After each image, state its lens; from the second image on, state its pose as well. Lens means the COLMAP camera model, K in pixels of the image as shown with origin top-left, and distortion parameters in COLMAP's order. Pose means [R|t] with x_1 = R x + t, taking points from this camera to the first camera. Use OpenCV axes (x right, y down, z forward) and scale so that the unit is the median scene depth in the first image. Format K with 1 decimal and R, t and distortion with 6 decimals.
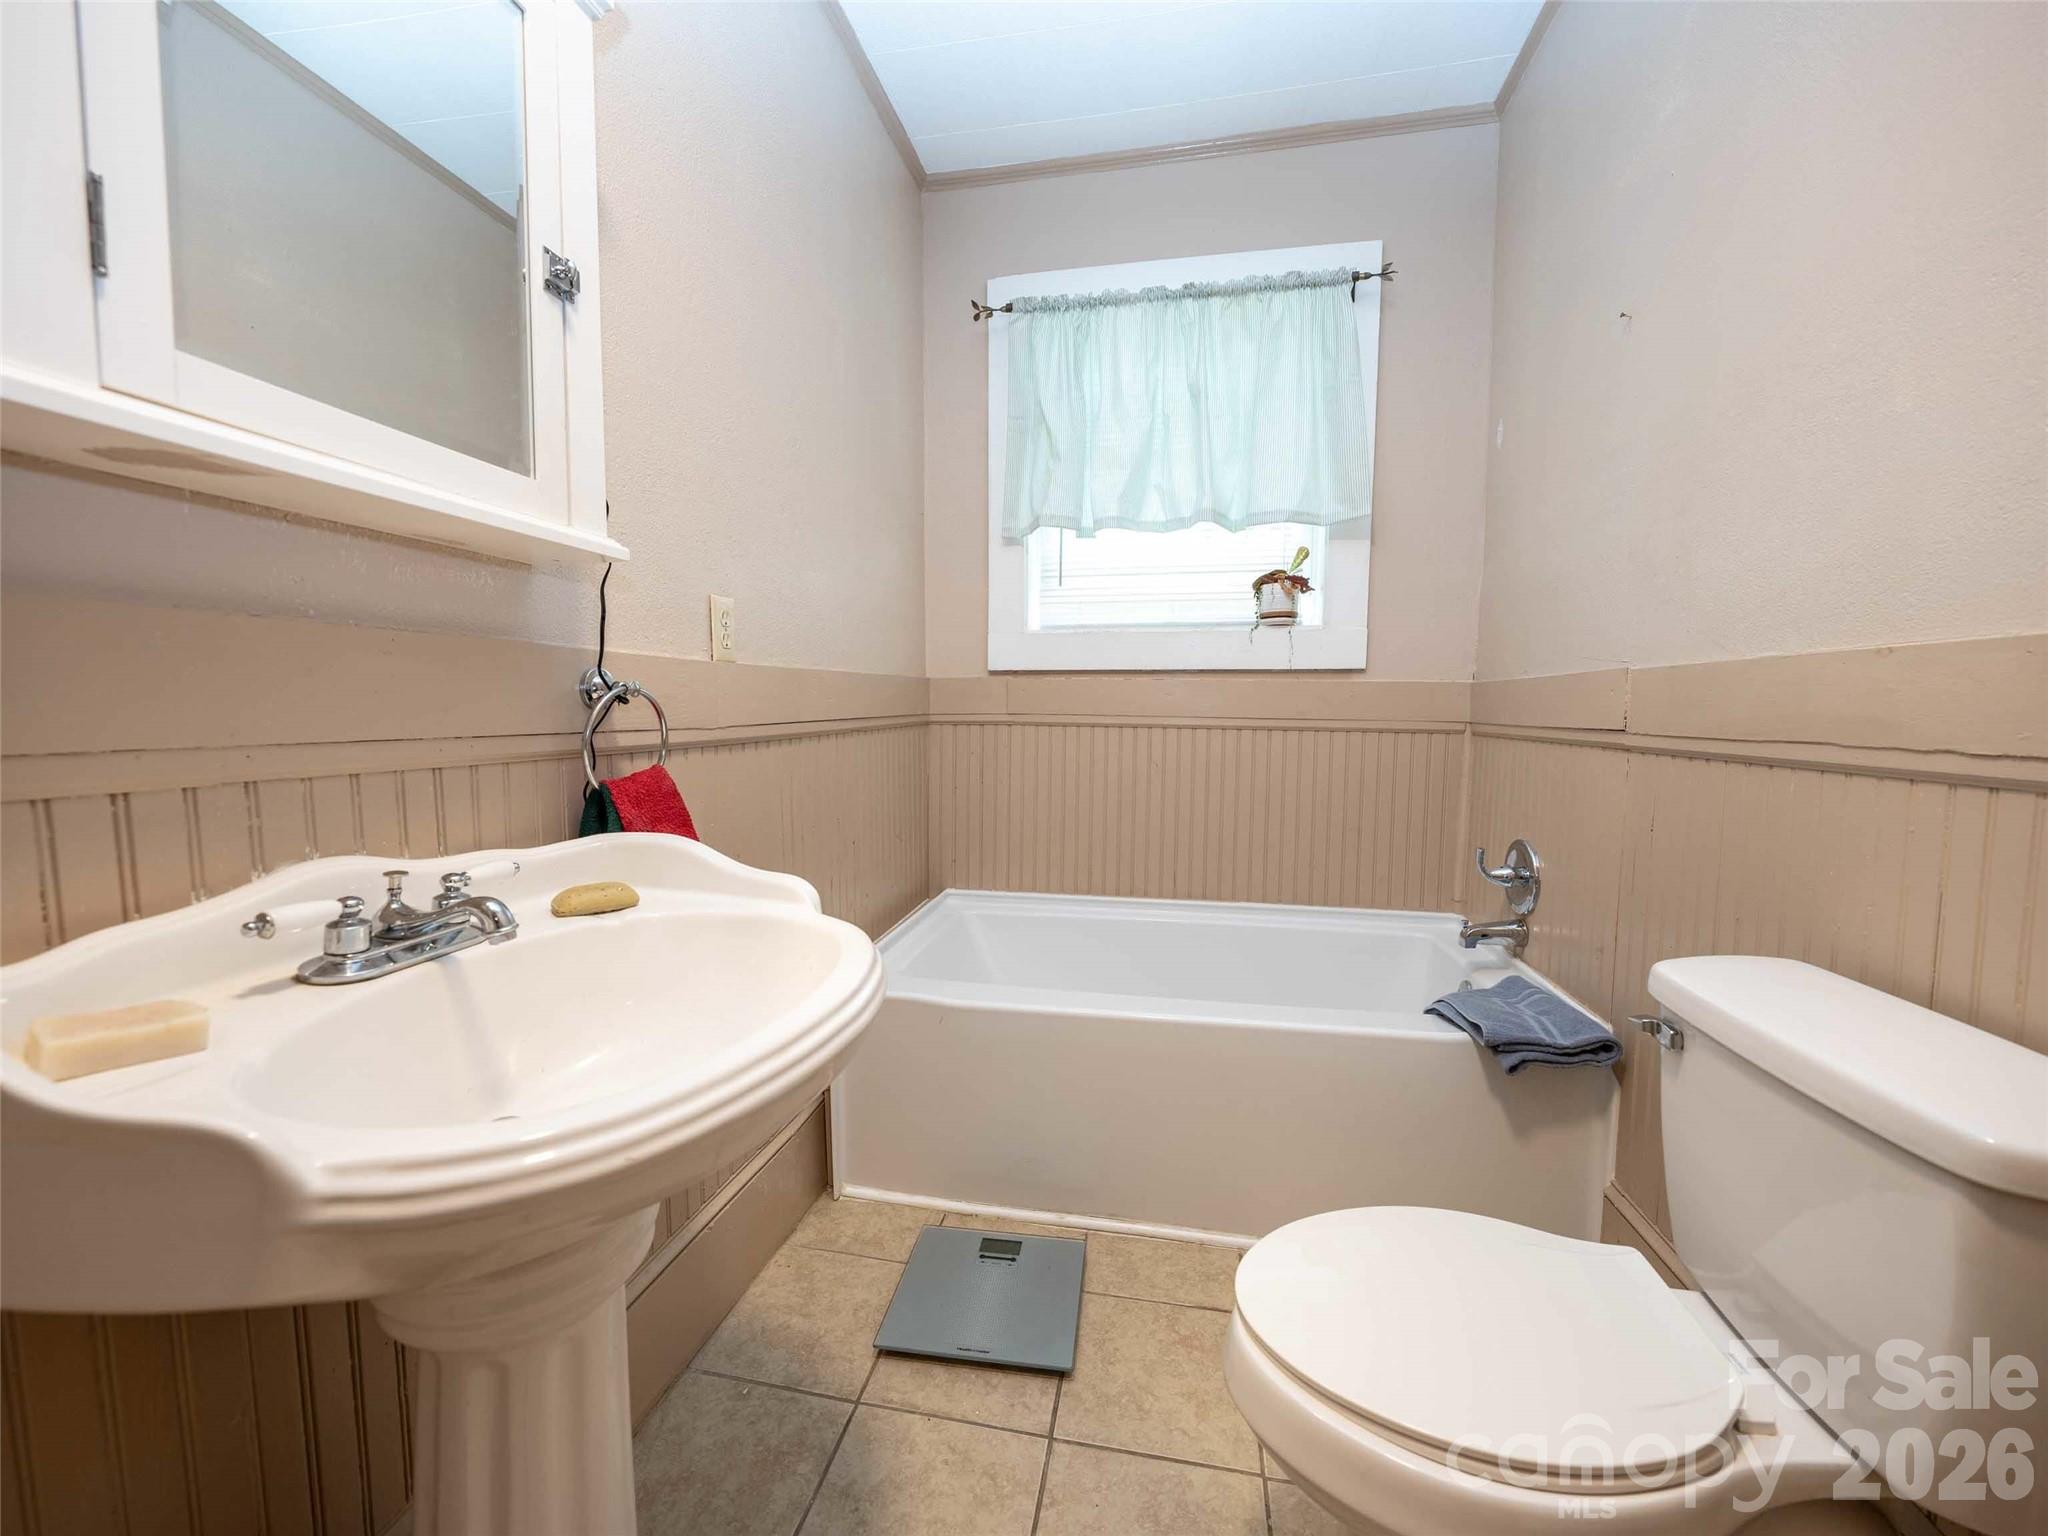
lens RADIAL K [[779.2, 0, 1040.8], [0, 779.2, 763.9], [0, 0, 1]] dist [-0.006042, -0.000108]
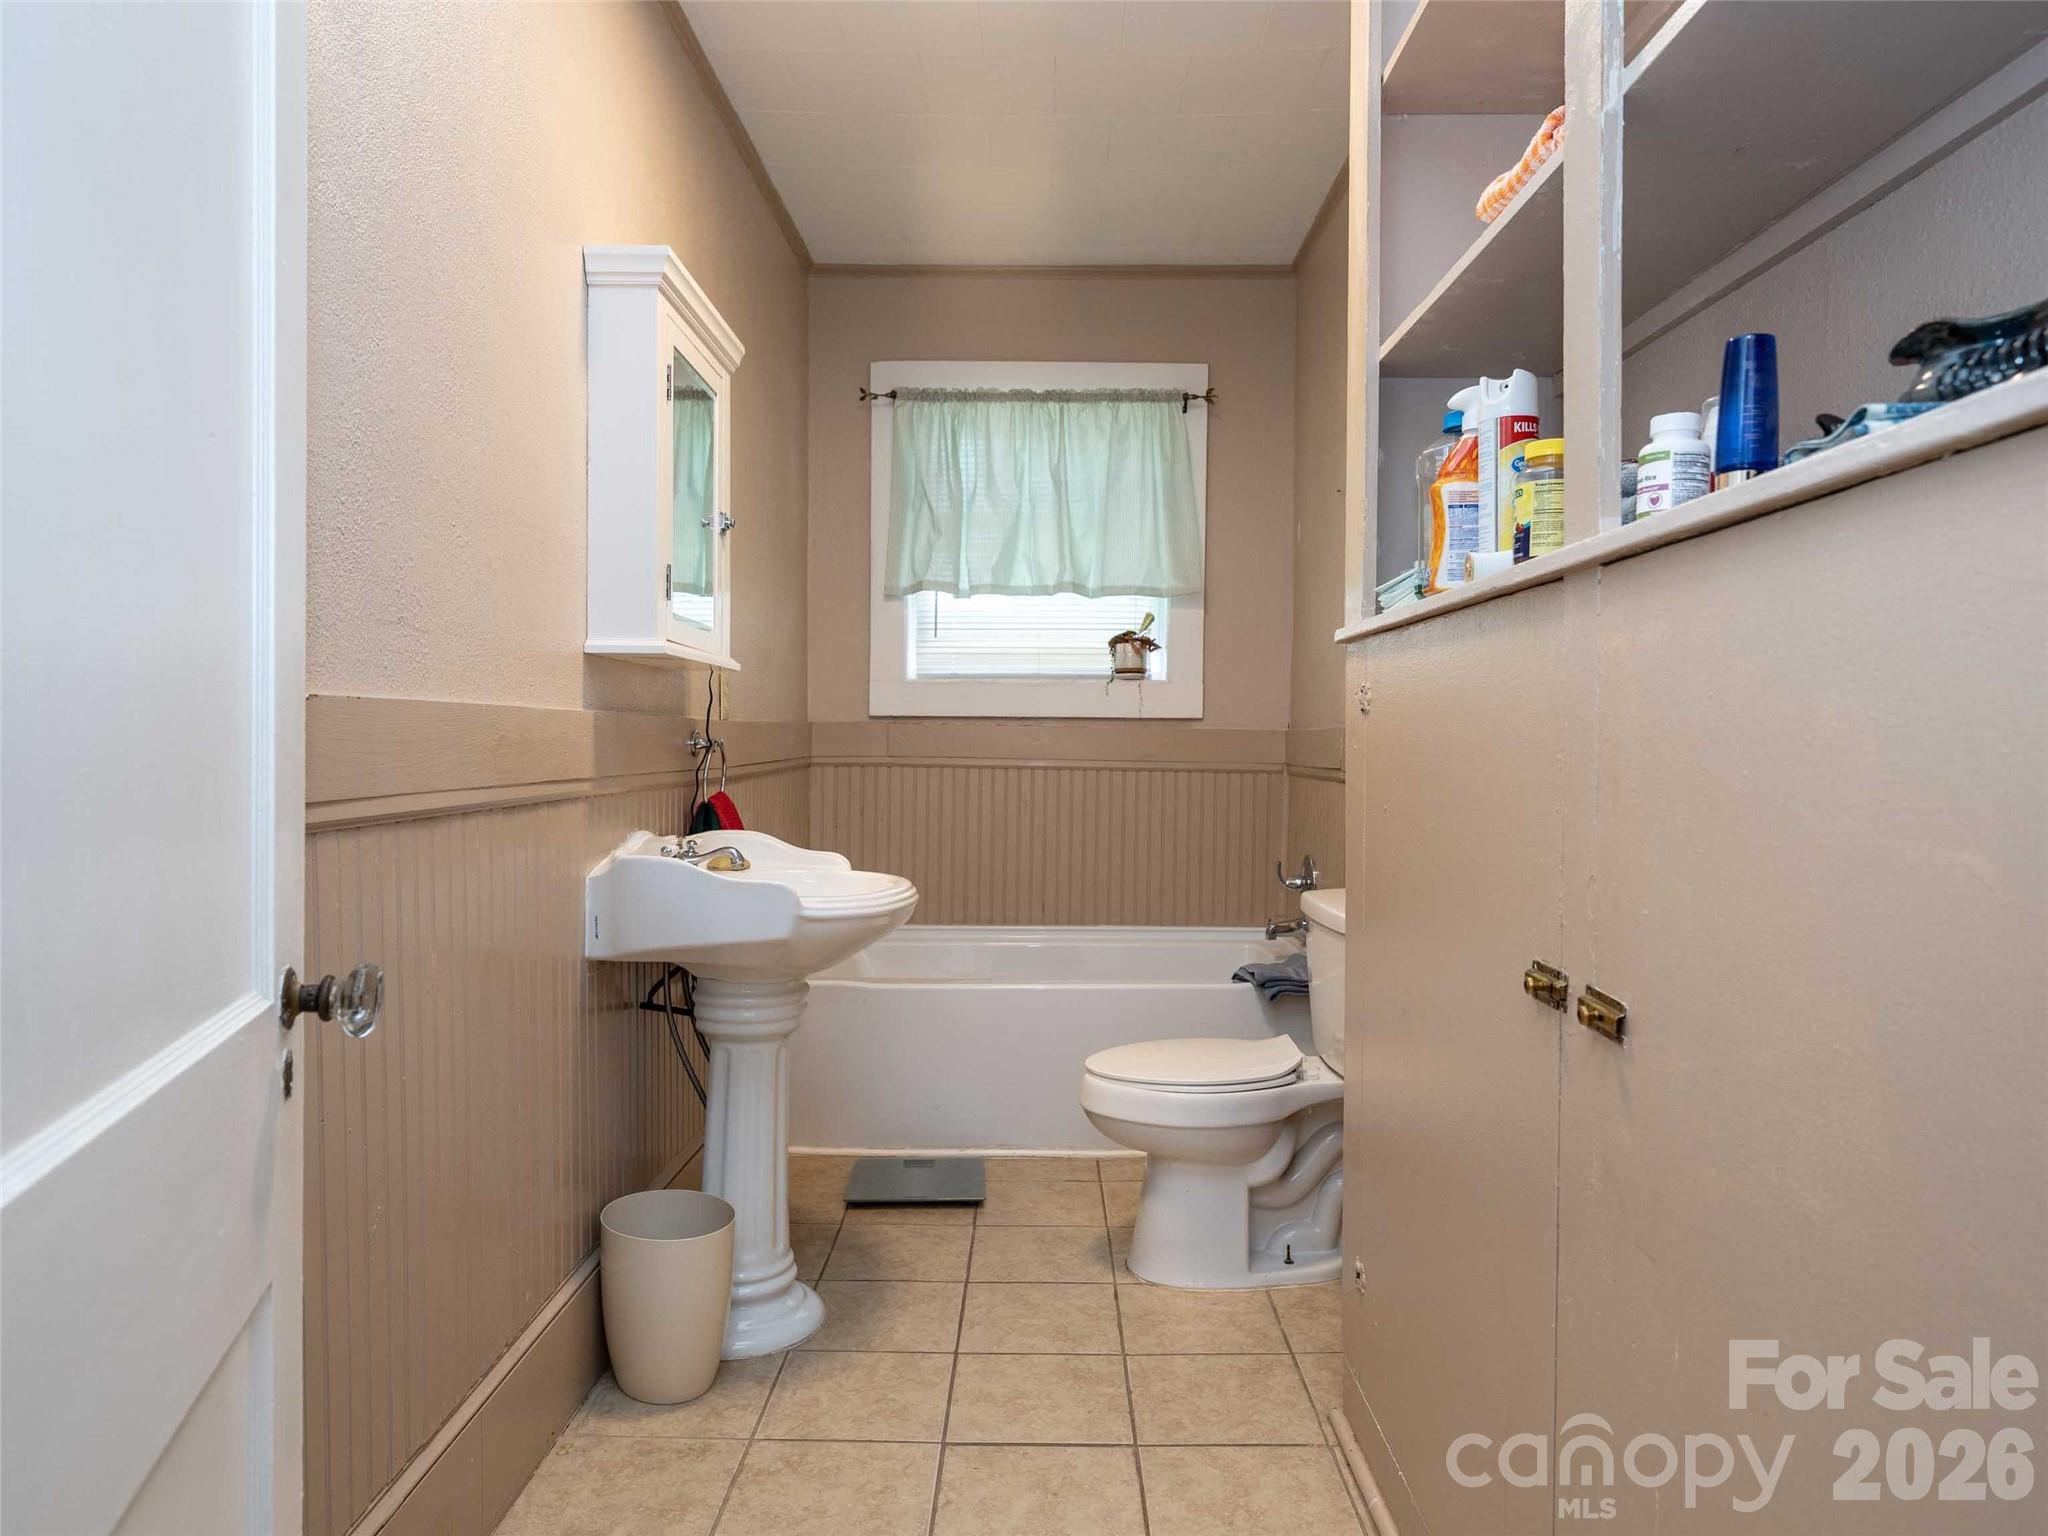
lens RADIAL K [[1253.5, 0, 1024.3], [0, 1253.5, 761.6], [0, 0, 1]] dist [0.001097, 0.000088]
pose [[0.986031, -0.000310, 0.166562, -0.158398], [0.009614, 0.998437, -0.055052, 0.043837], [-0.166285, 0.055885, 0.984493, -0.795911]]
